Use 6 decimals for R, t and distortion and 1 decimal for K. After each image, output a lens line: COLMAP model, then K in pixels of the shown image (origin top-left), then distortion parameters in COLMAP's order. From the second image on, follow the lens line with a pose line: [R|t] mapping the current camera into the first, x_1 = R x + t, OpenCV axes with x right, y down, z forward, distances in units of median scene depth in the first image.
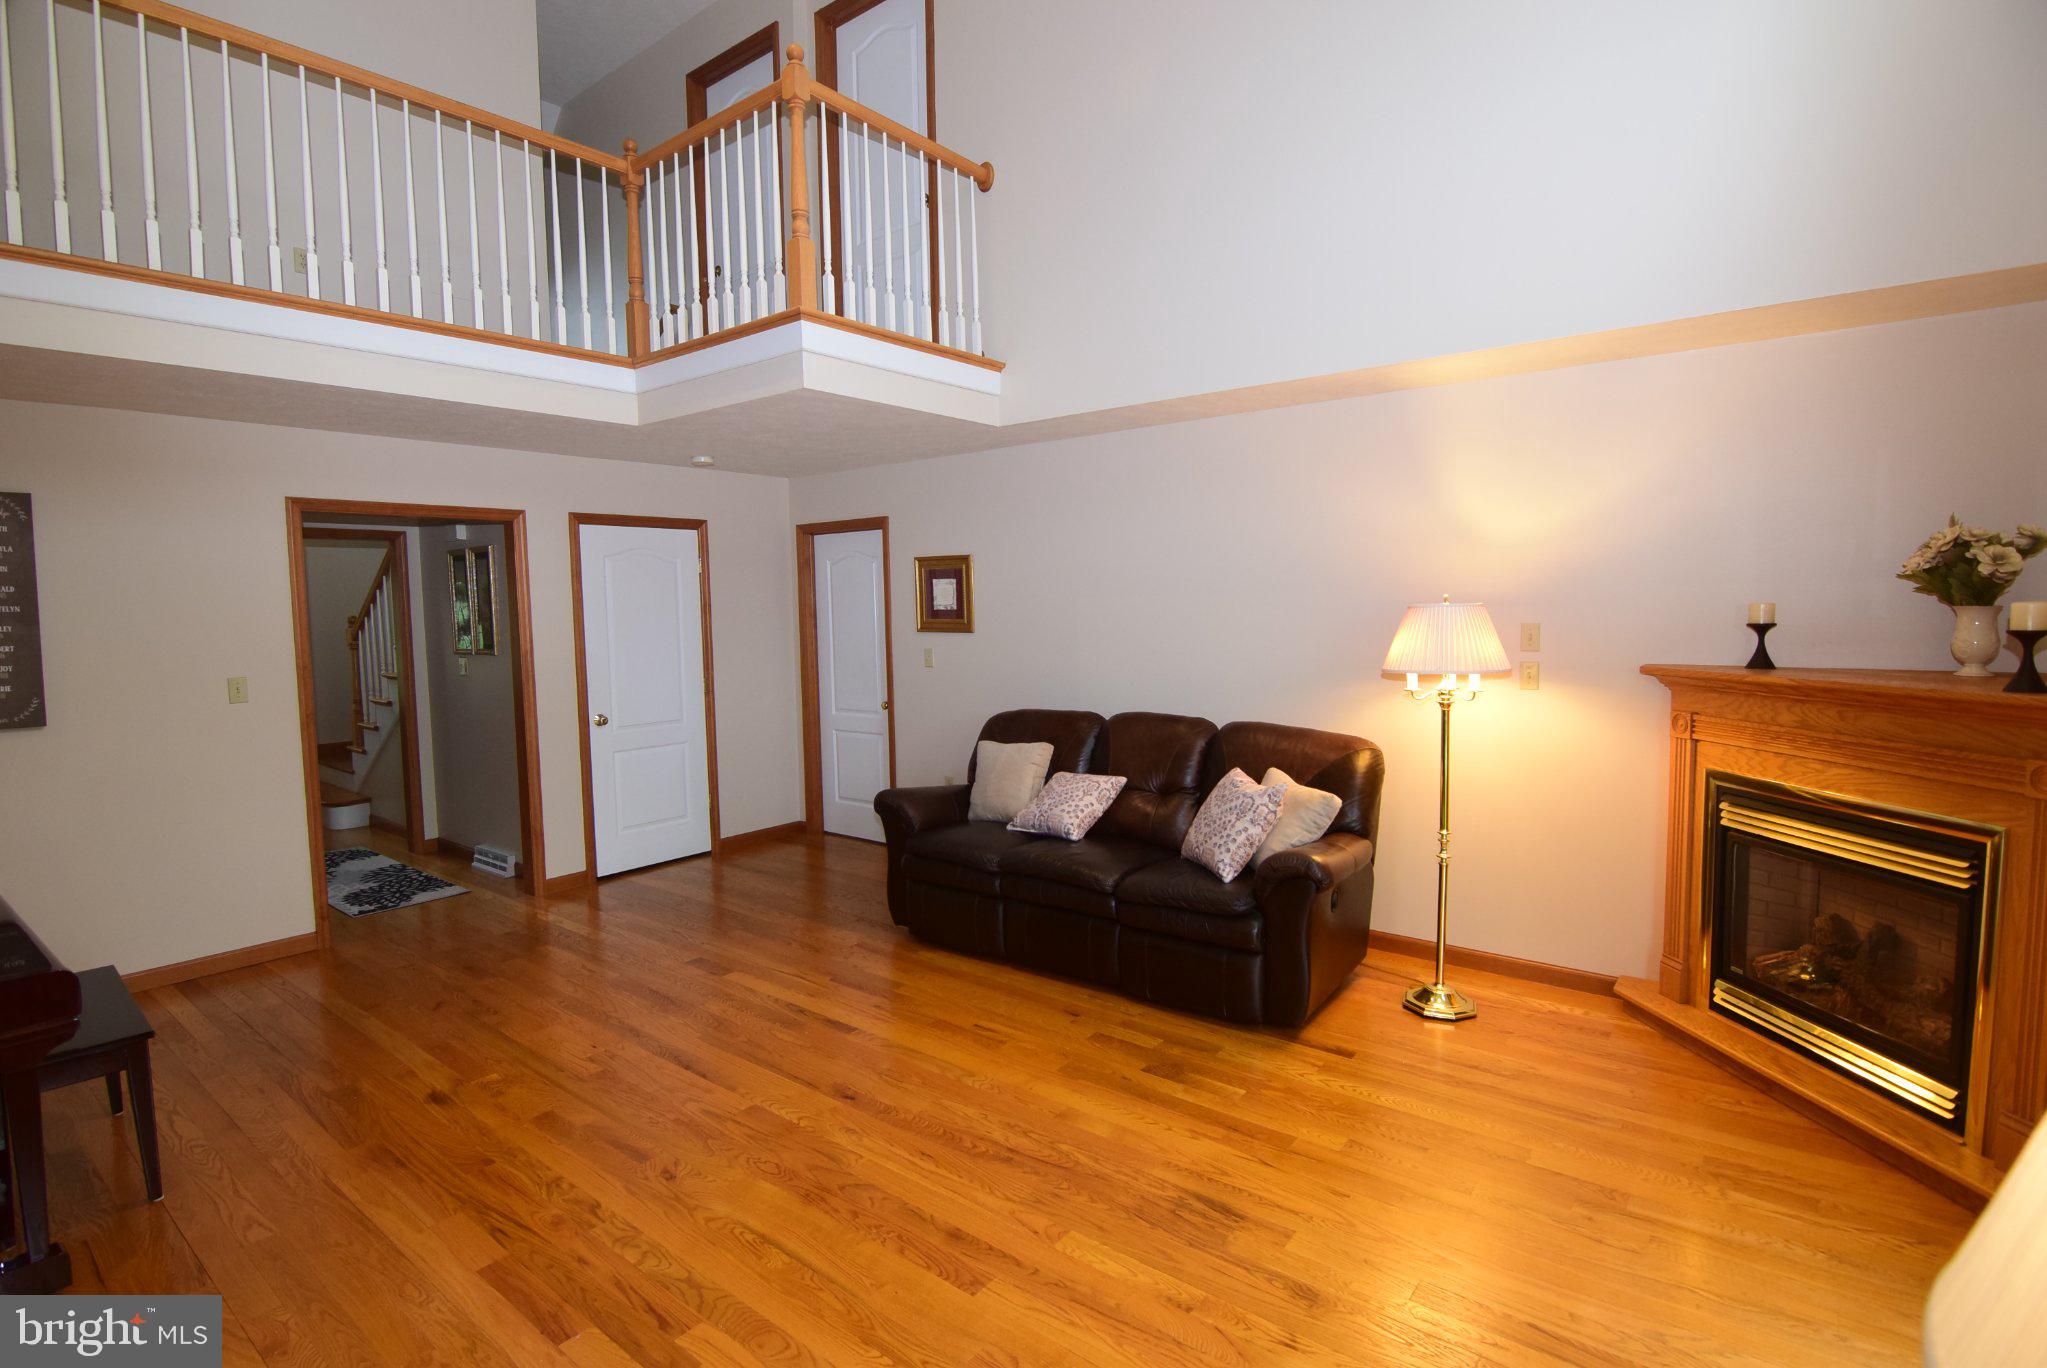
lens RADIAL K [[987.9, 0, 1015.1], [0, 987.9, 692.4], [0, 0, 1]] dist [-0.004206, -0.004343]
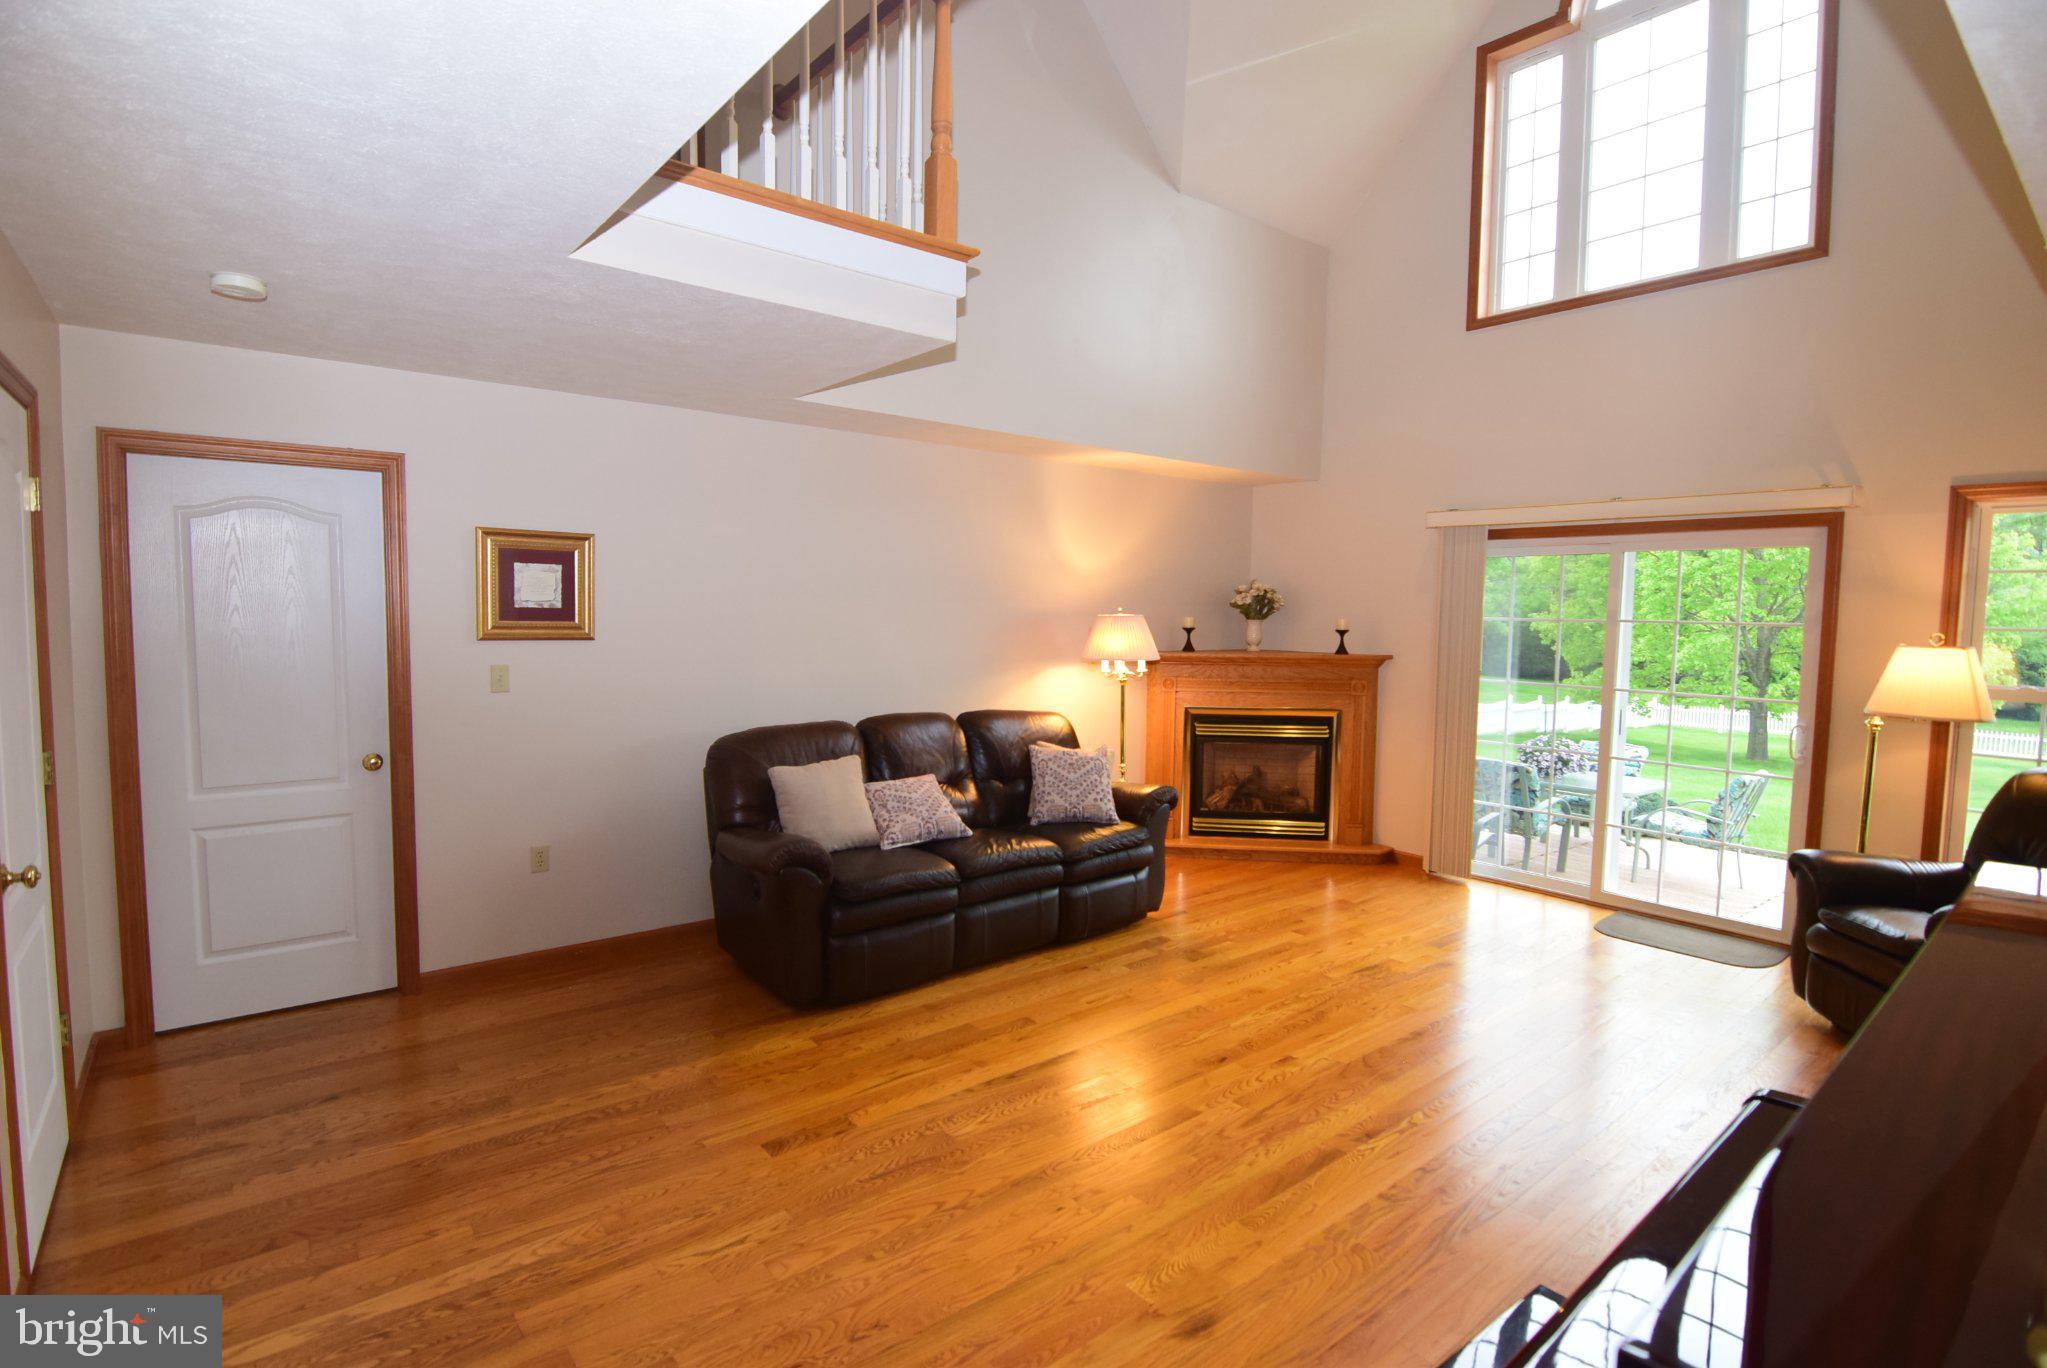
lens RADIAL K [[987.9, 0, 1025.6], [0, 987.9, 674.3], [0, 0, 1]] dist [-0.004206, -0.004343]
pose [[0.209961, -0.044493, 0.976697, -1.122071], [0.064770, 0.997403, 0.031512, -0.059311], [-0.975562, 0.056644, 0.212298, 0.844808]]
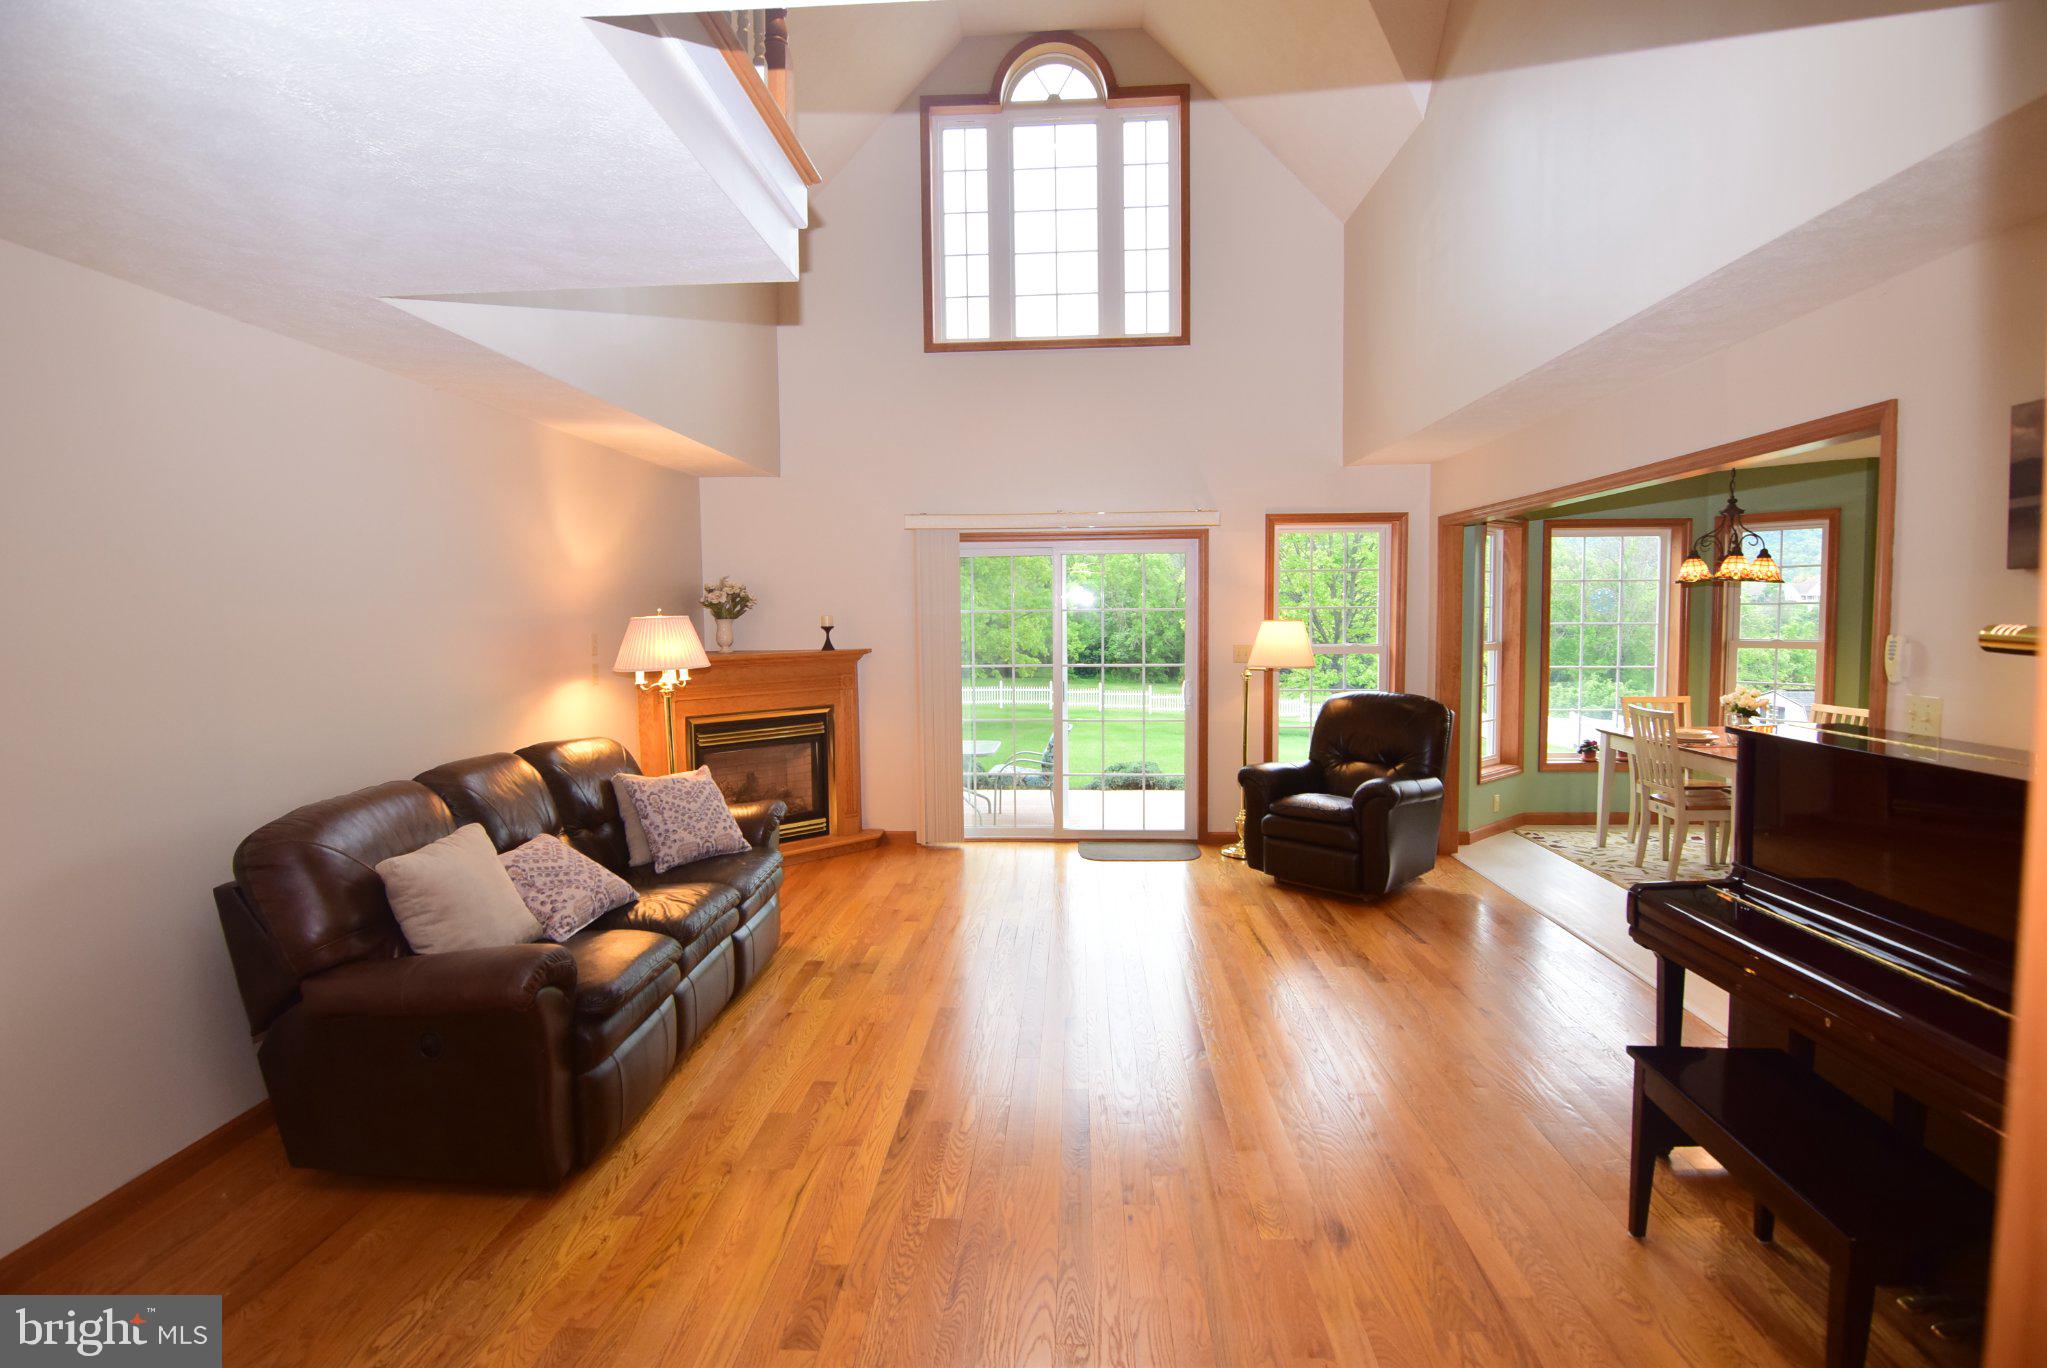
lens RADIAL K [[987.9, 0, 1013.4], [0, 987.9, 678.0], [0, 0, 1]] dist [-0.004206, -0.004343]
pose [[-0.577633, -0.030099, 0.815741, -0.940007], [0.092043, 0.990545, 0.101725, -0.104255], [-0.811091, 0.133843, -0.569402, 1.415188]]
